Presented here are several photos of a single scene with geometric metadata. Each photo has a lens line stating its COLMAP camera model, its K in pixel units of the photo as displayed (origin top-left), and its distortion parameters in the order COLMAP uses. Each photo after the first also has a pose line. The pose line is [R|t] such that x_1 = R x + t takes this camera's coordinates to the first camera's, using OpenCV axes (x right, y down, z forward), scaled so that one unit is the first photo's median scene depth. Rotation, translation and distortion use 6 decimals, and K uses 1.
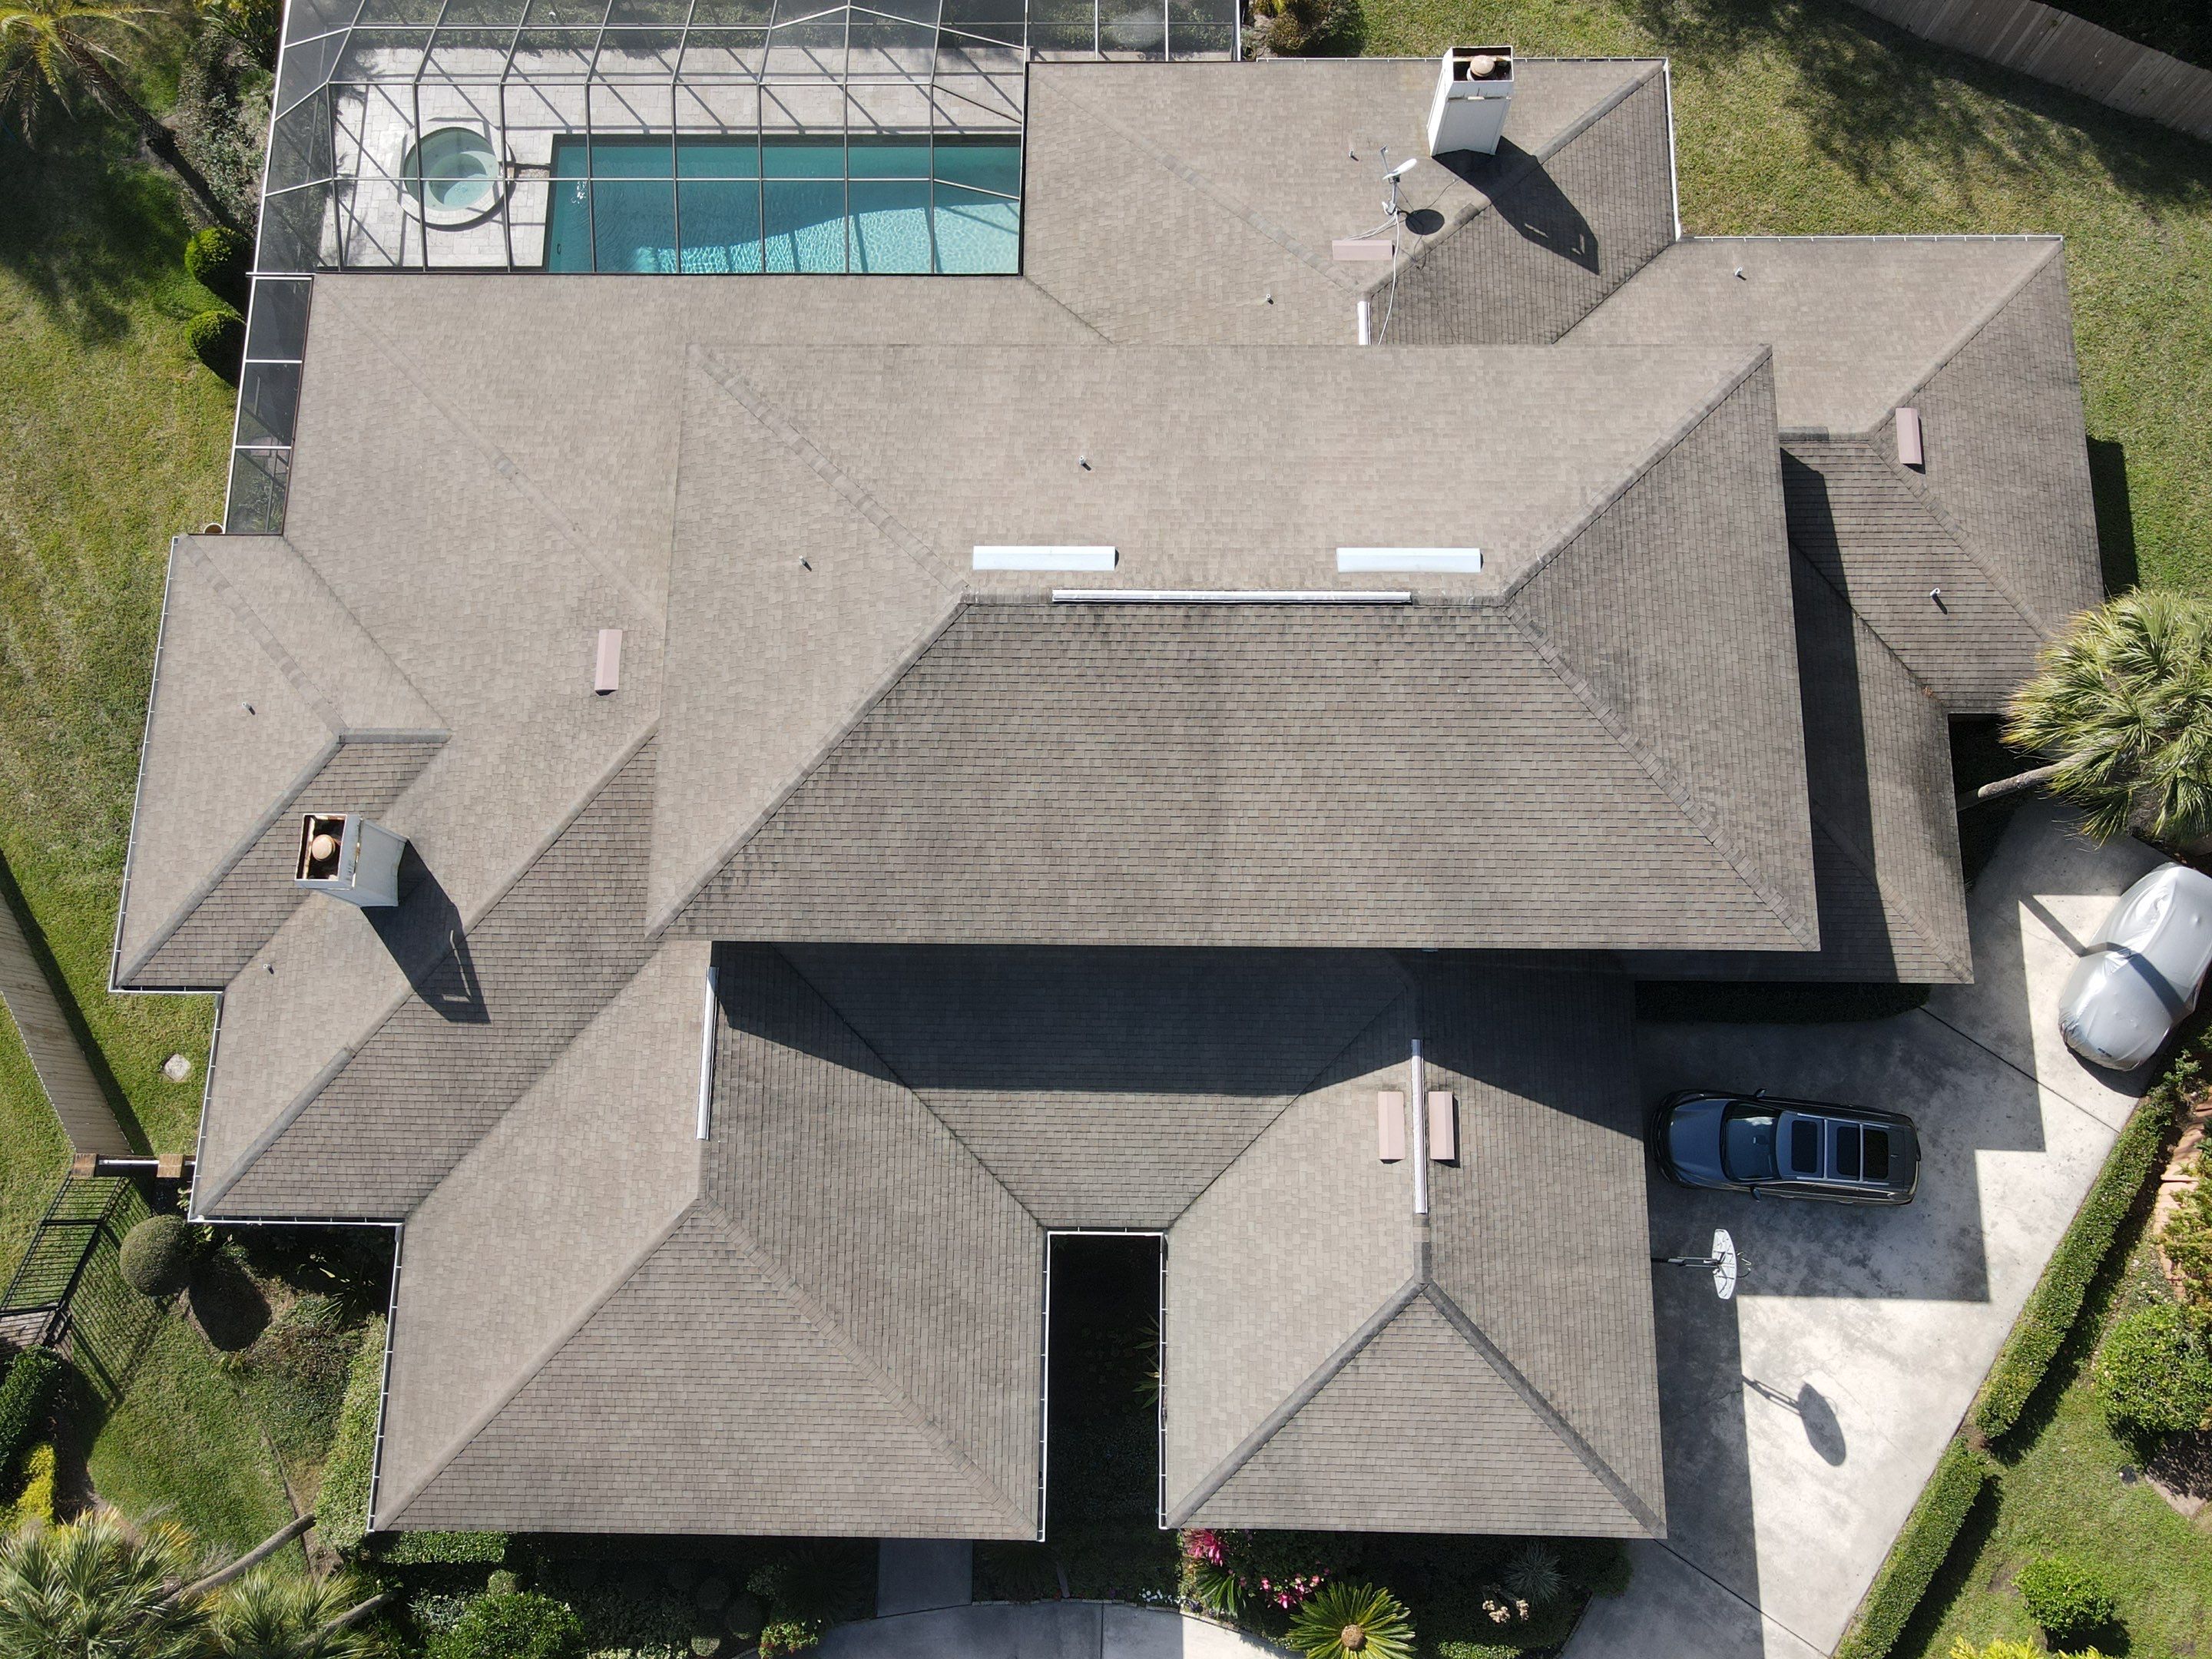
lens RADIAL K [[1627.2, 0, 1117.1], [0, 1627.2, 841.8], [0, 0, 1]] dist [0.036347, -0.027746]
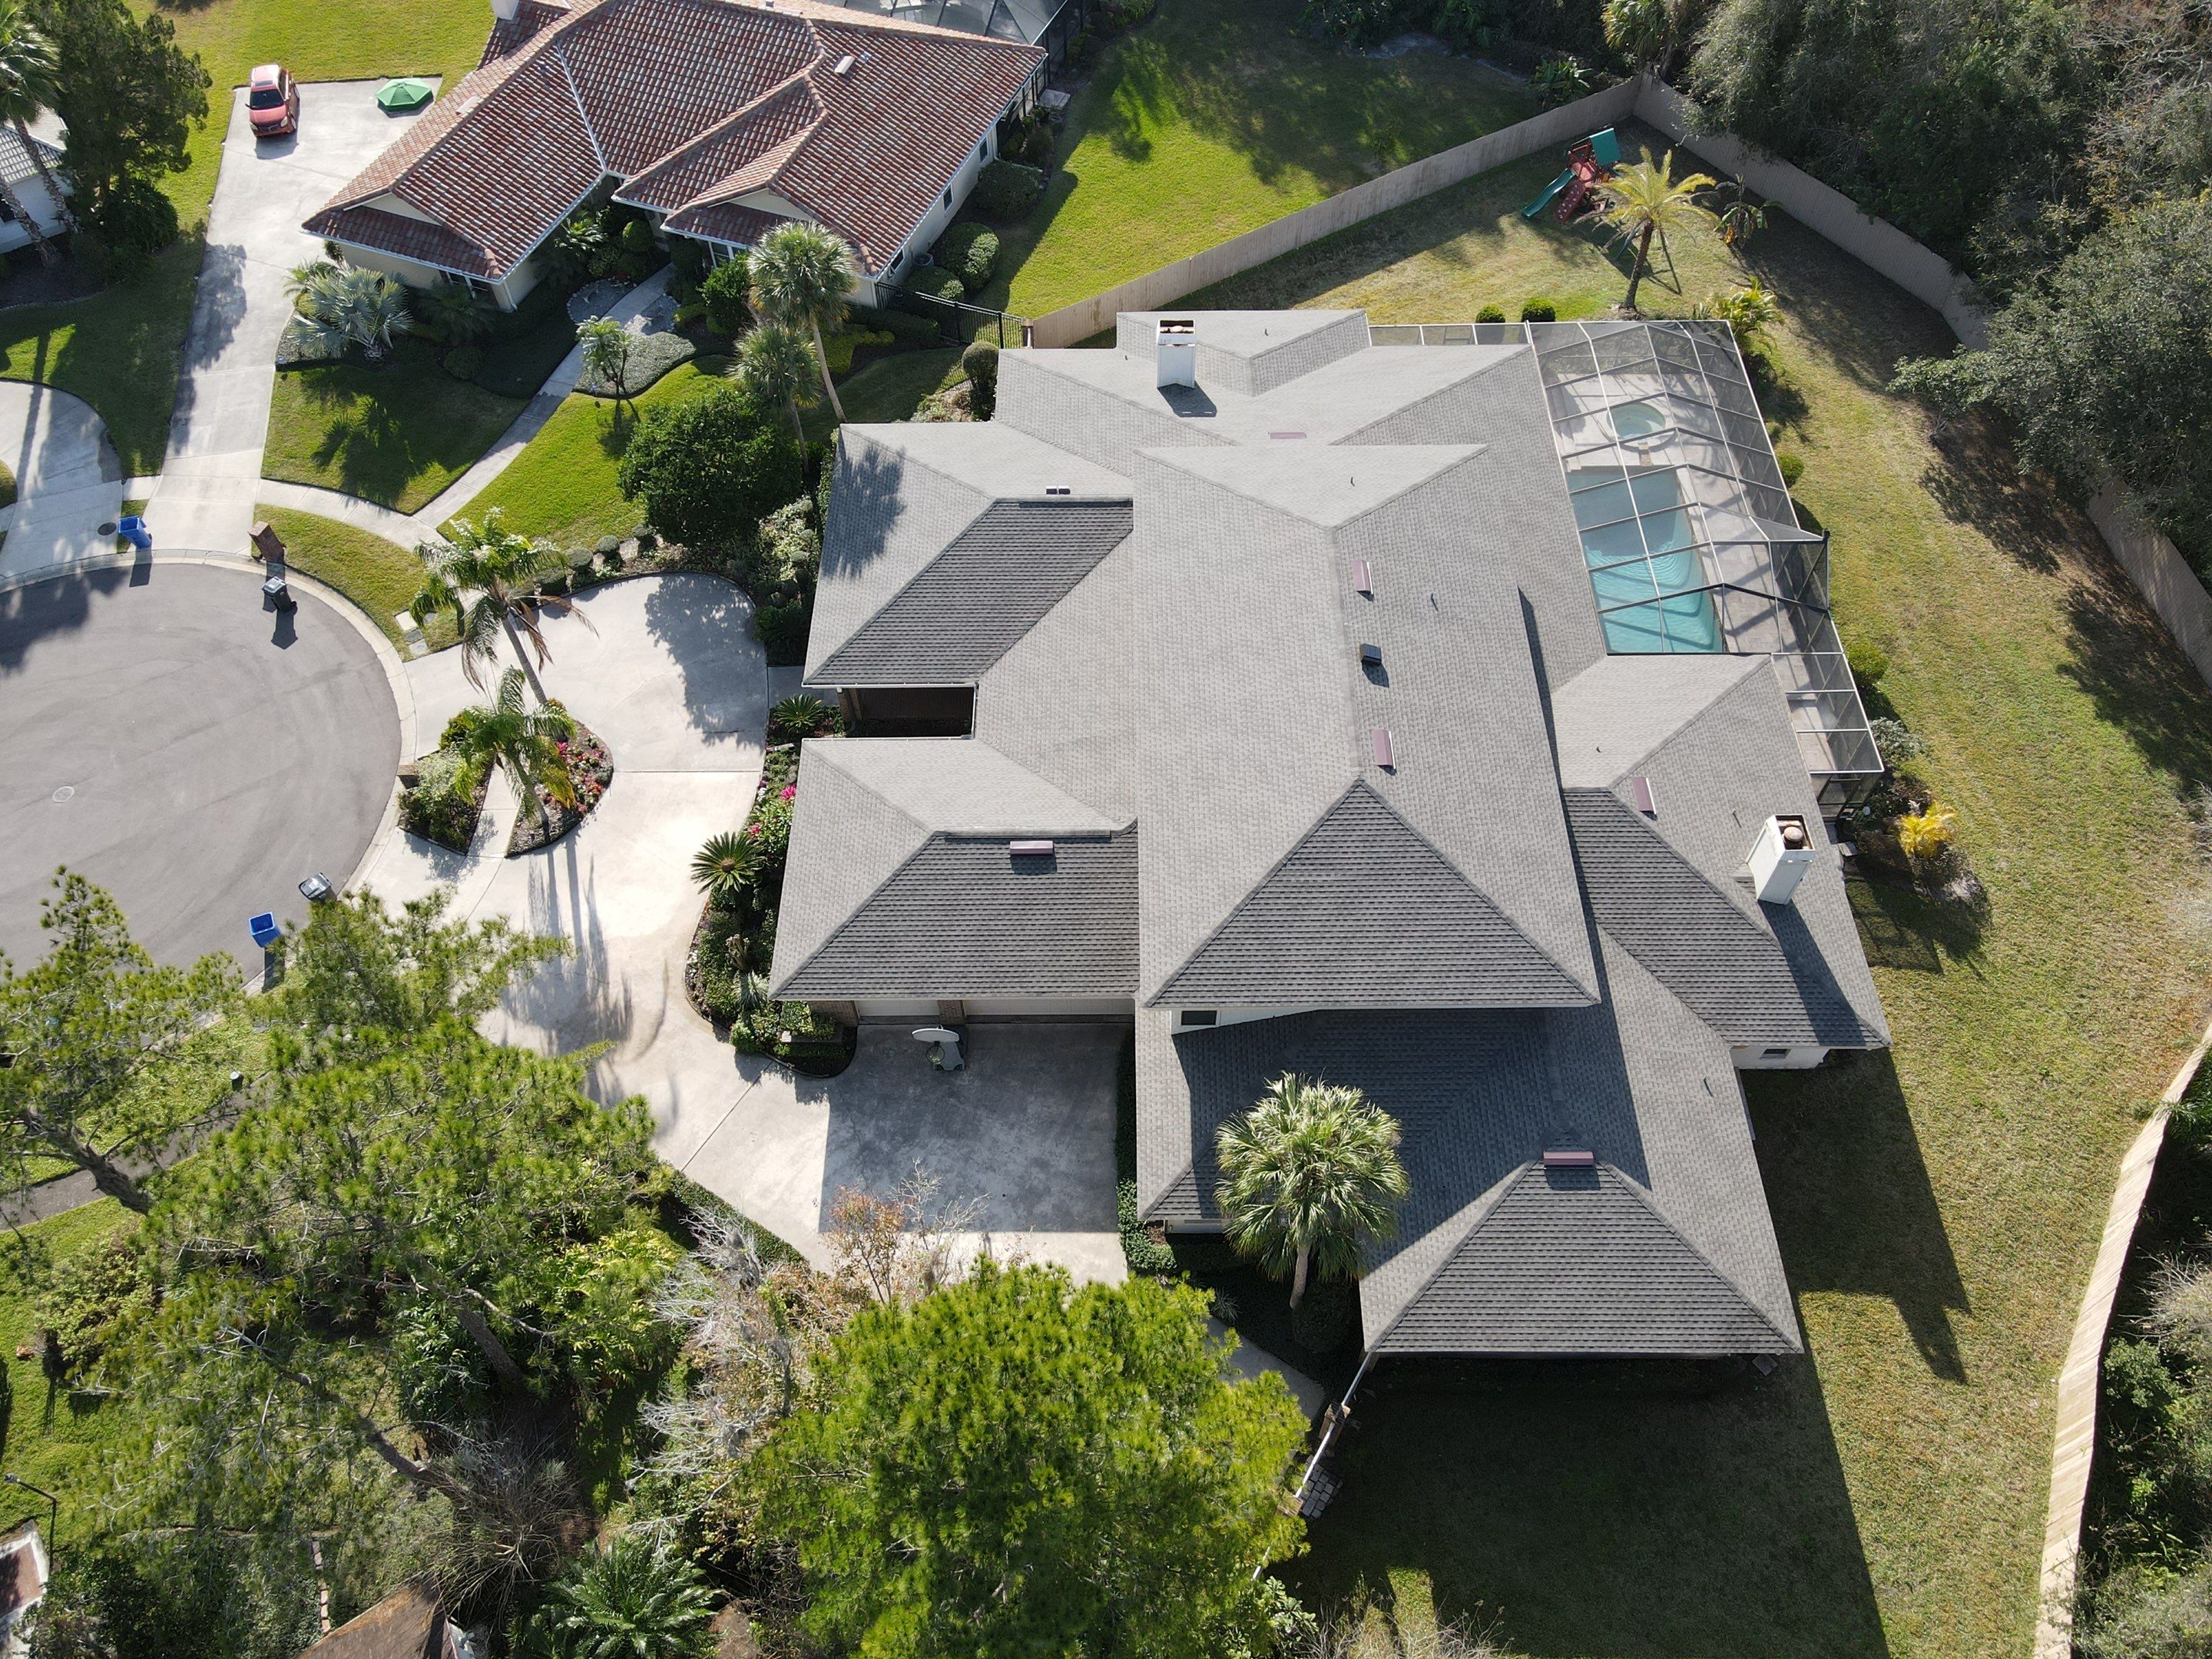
lens RADIAL K [[1627.2, 0, 1105.5], [0, 1627.2, 830.9], [0, 0, 1]] dist [0.036347, -0.027746]
pose [[0.011515, 0.825152, -0.564794, 1.031846], [-0.975723, 0.132811, 0.174141, -0.160923], [0.218703, 0.549077, 0.806649, -0.231251]]
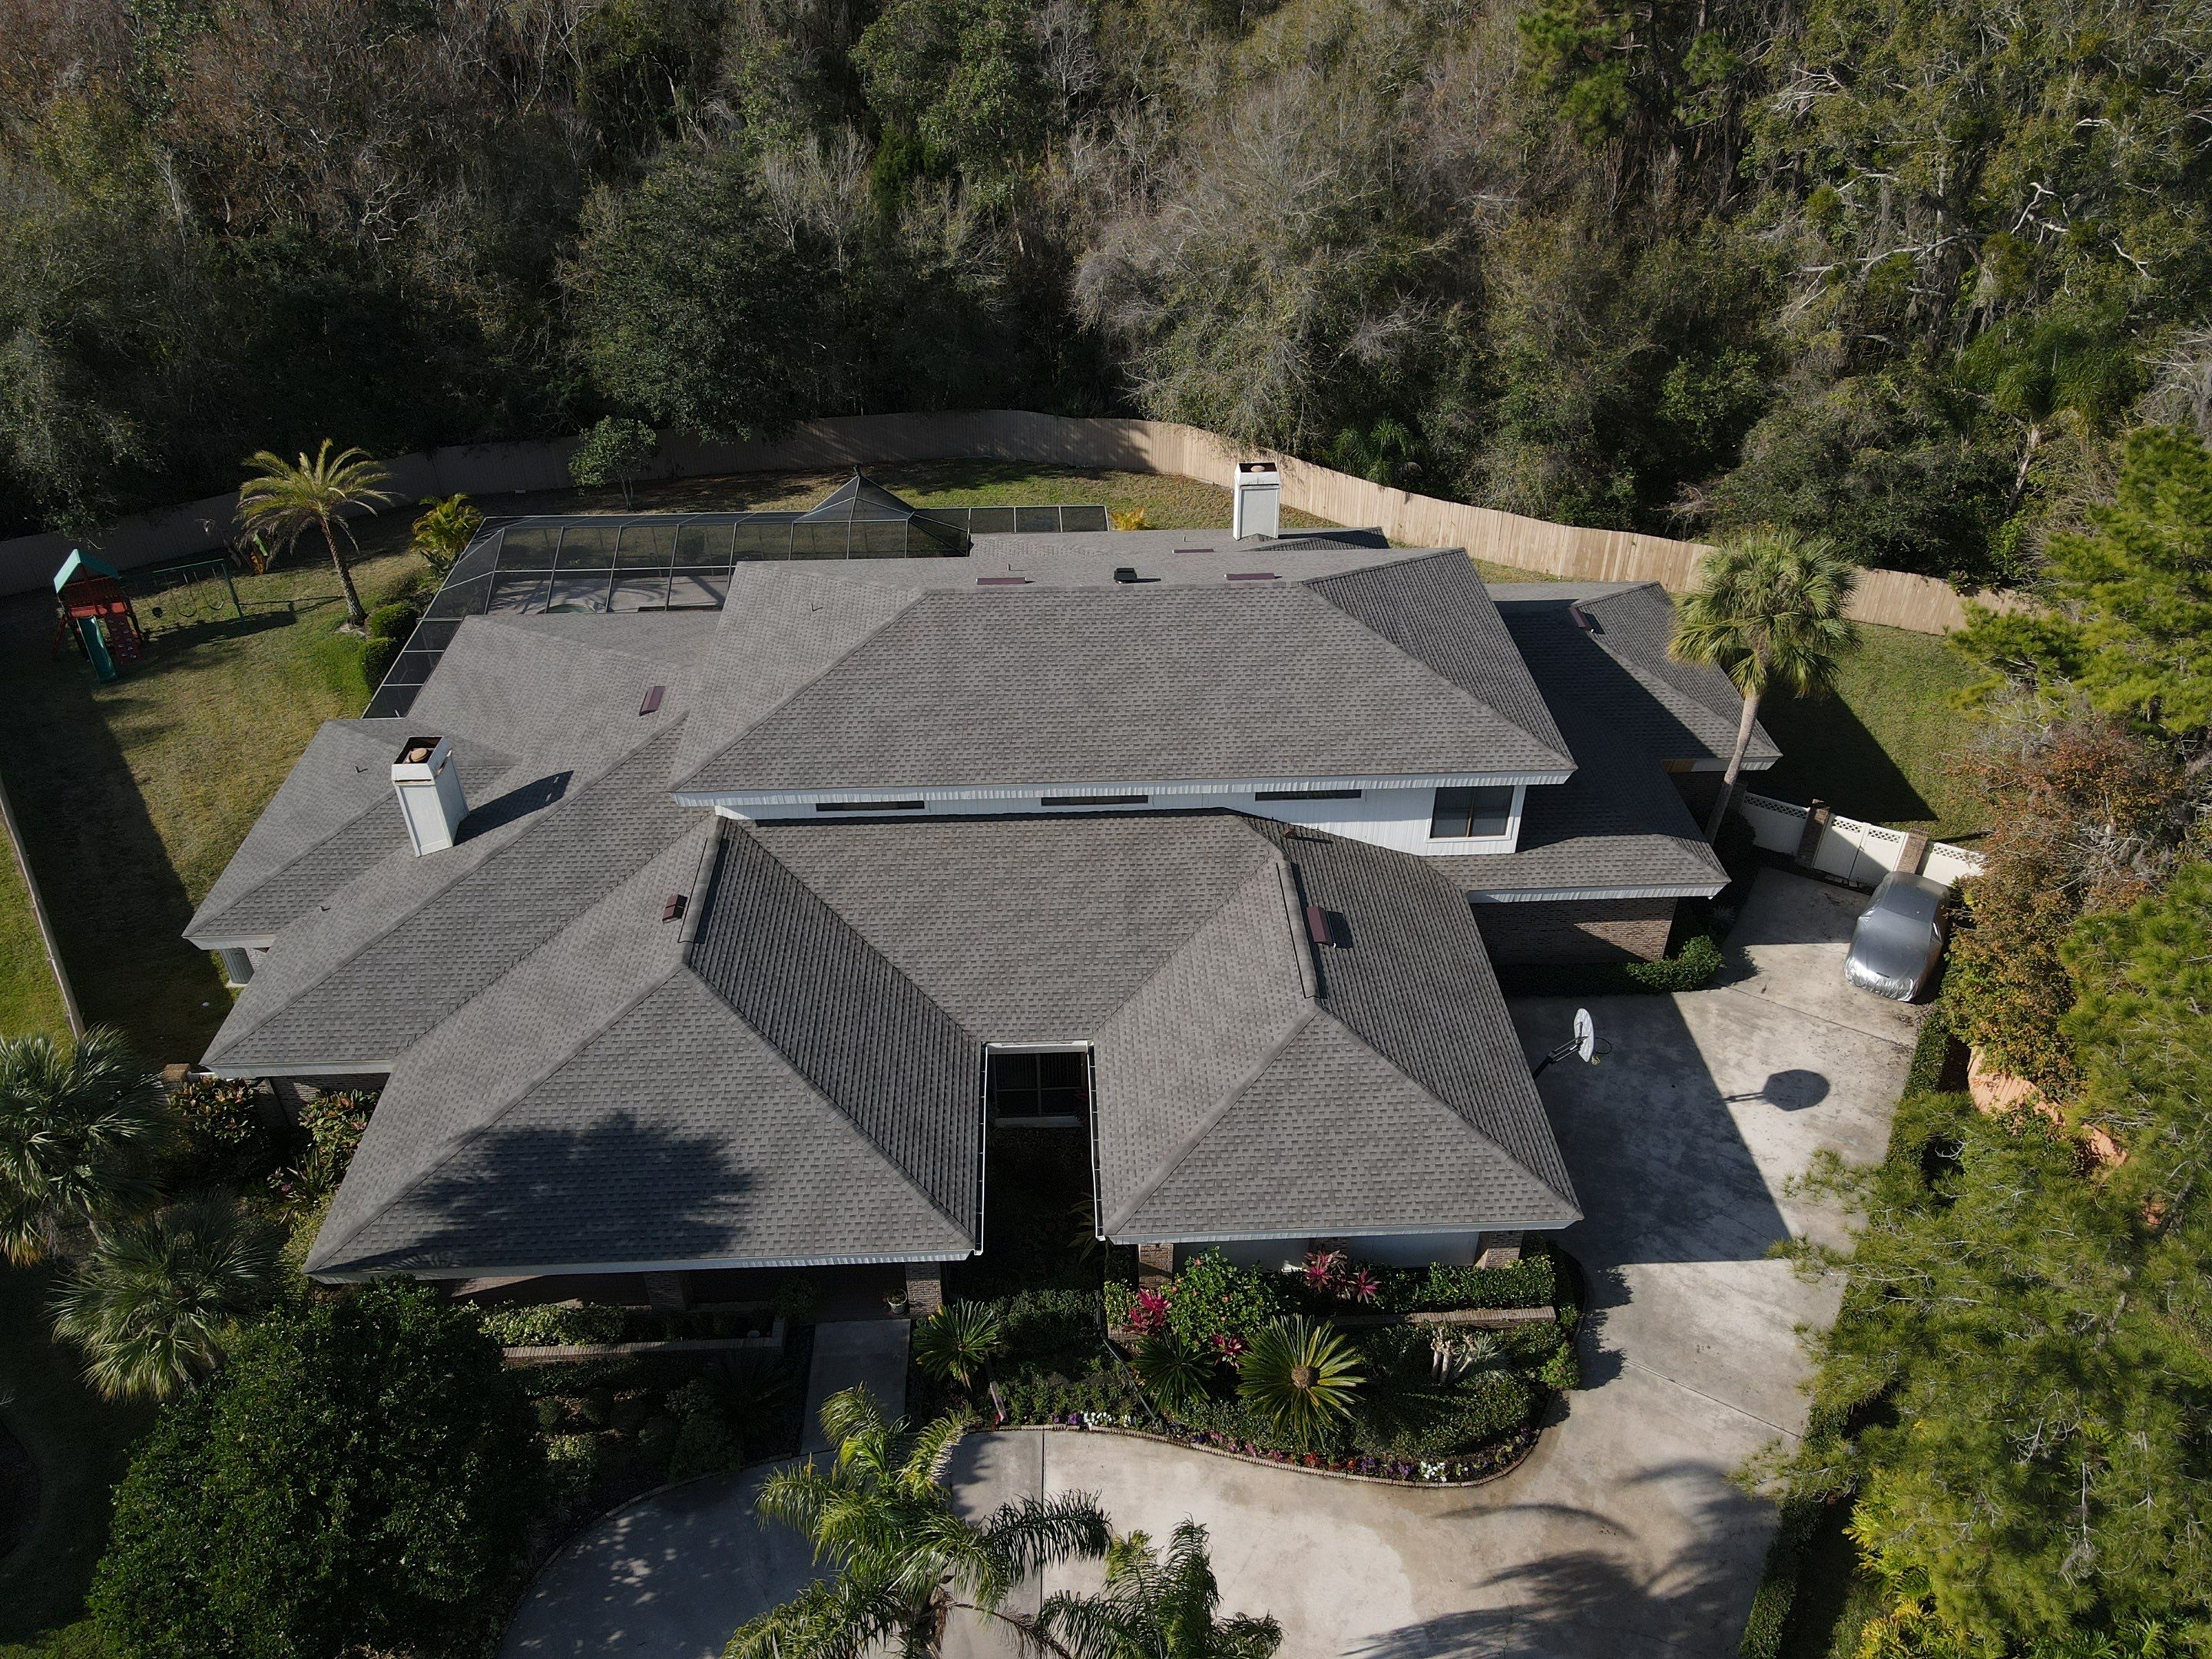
lens RADIAL K [[1627.2, 0, 1108.4], [0, 1627.2, 825.2], [0, 0, 1]] dist [0.036347, -0.027746]
pose [[0.998321, -0.016379, 0.055555, -0.018526], [0.049769, 0.733211, -0.678178, 0.898749], [-0.029625, 0.679804, 0.732795, 0.078597]]
